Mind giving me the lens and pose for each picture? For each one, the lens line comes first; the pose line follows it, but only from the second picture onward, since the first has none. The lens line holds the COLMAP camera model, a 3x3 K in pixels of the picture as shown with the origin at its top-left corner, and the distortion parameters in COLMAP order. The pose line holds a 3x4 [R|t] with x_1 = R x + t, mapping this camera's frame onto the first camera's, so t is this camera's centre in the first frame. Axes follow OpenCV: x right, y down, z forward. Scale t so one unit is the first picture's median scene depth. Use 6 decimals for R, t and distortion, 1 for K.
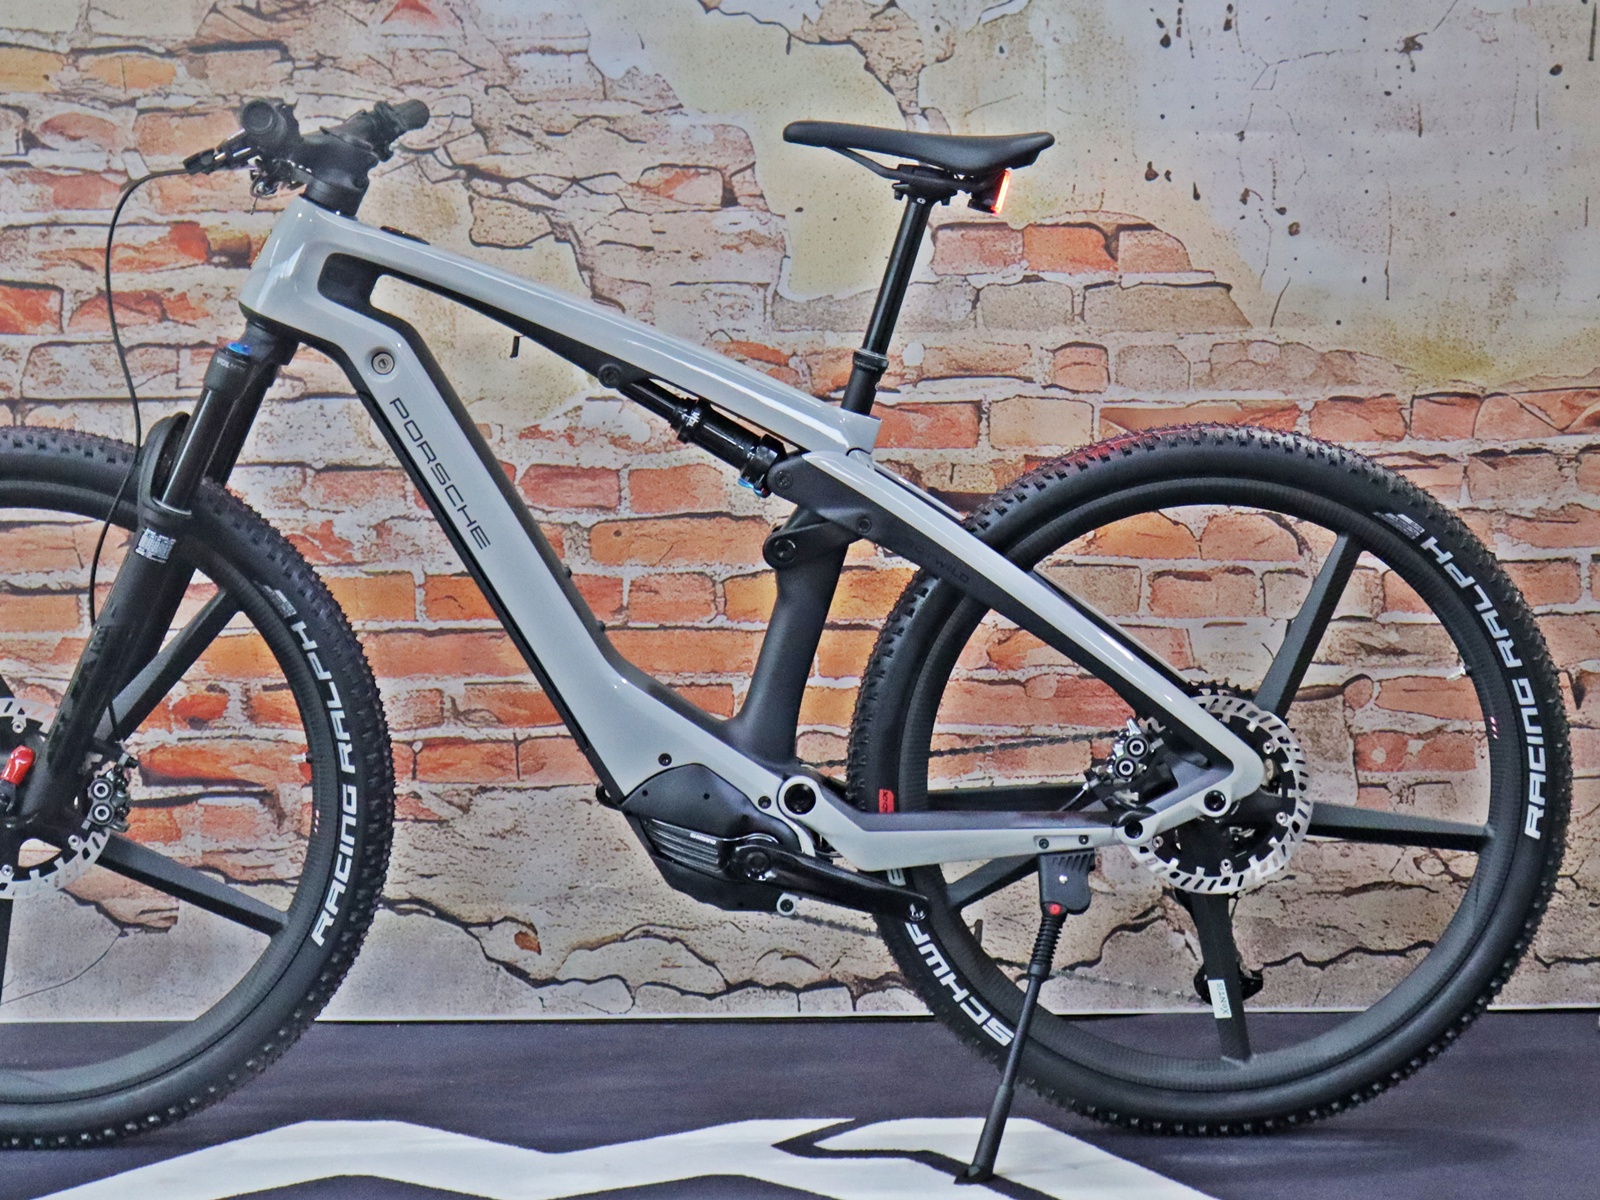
lens RADIAL K [[3936.9, 0, 1030.7], [0, 3936.9, 569.0], [0, 0, 1]] dist [0.108685, 0.314493]
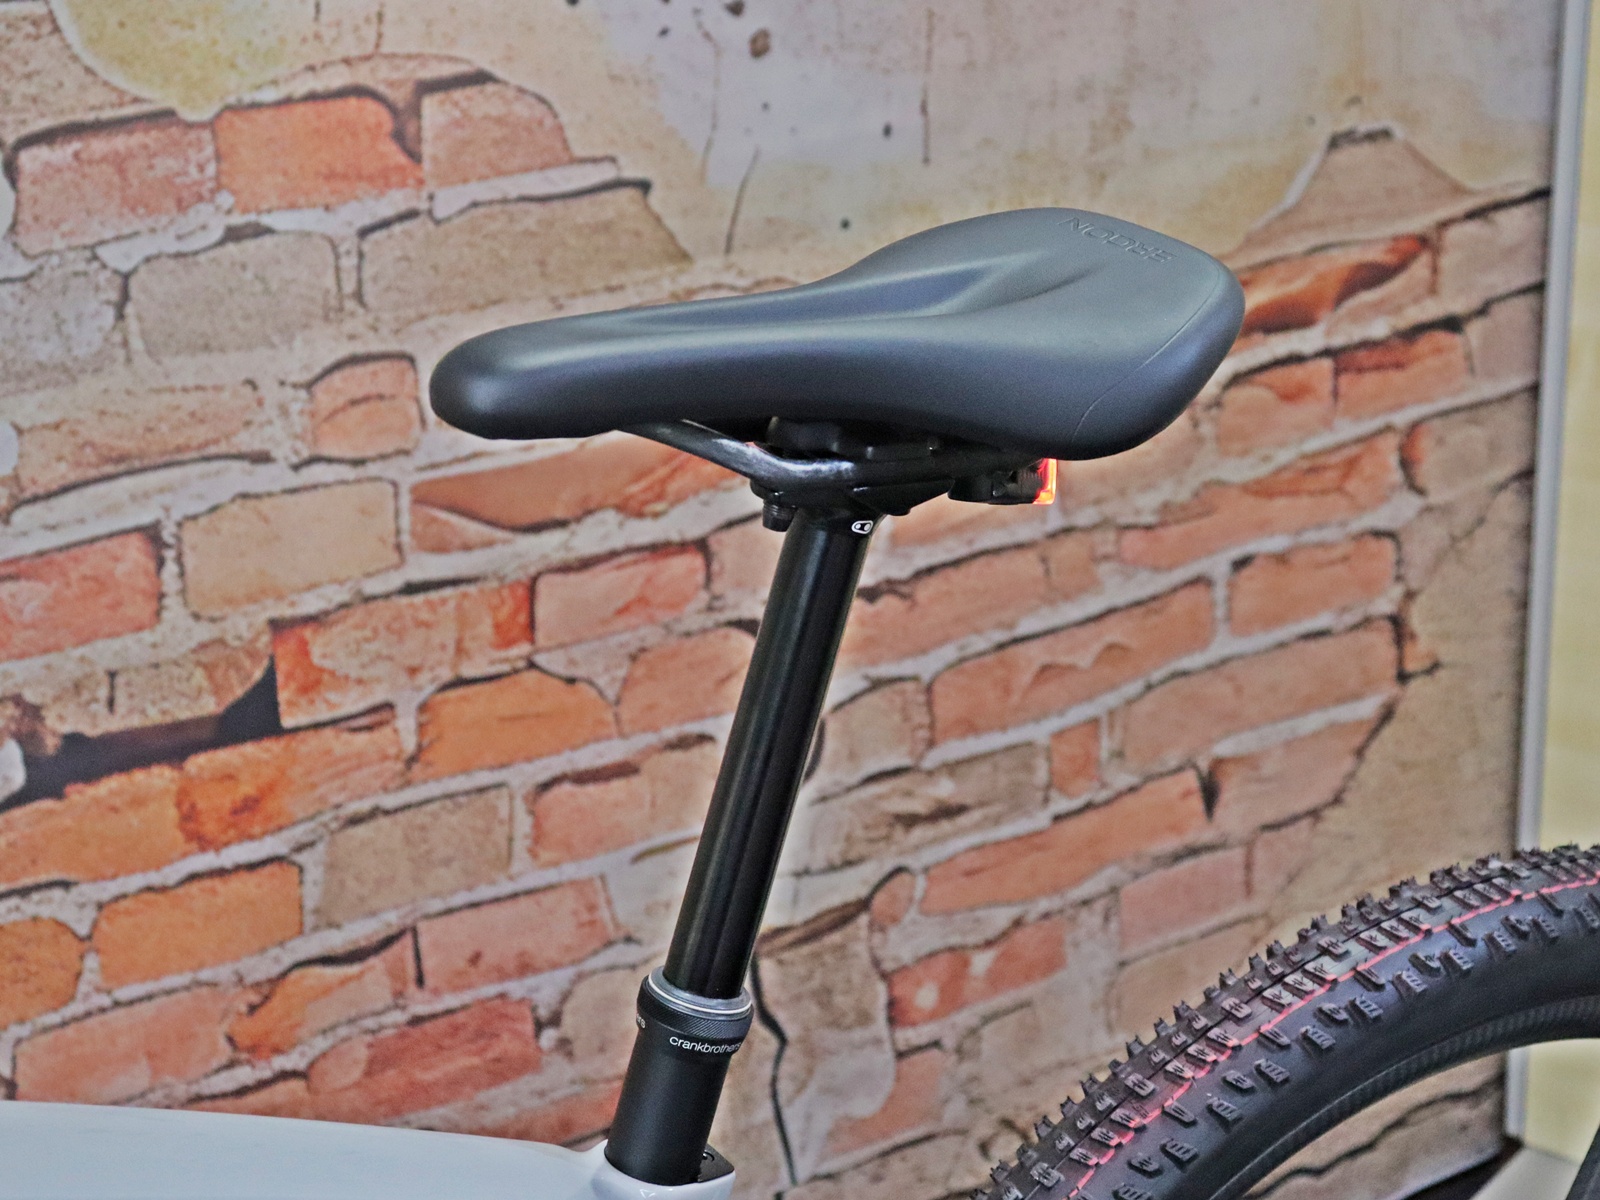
lens RADIAL K [[3069.4, 0, 799.0], [0, 3069.4, 557.1], [0, 0, 1]] dist [0.102359, 0.203484]
pose [[0.834588, -0.210769, 0.508960, -0.127415], [0.058090, 0.952432, 0.299163, -0.136534], [-0.547804, -0.220112, 0.807132, 0.686105]]
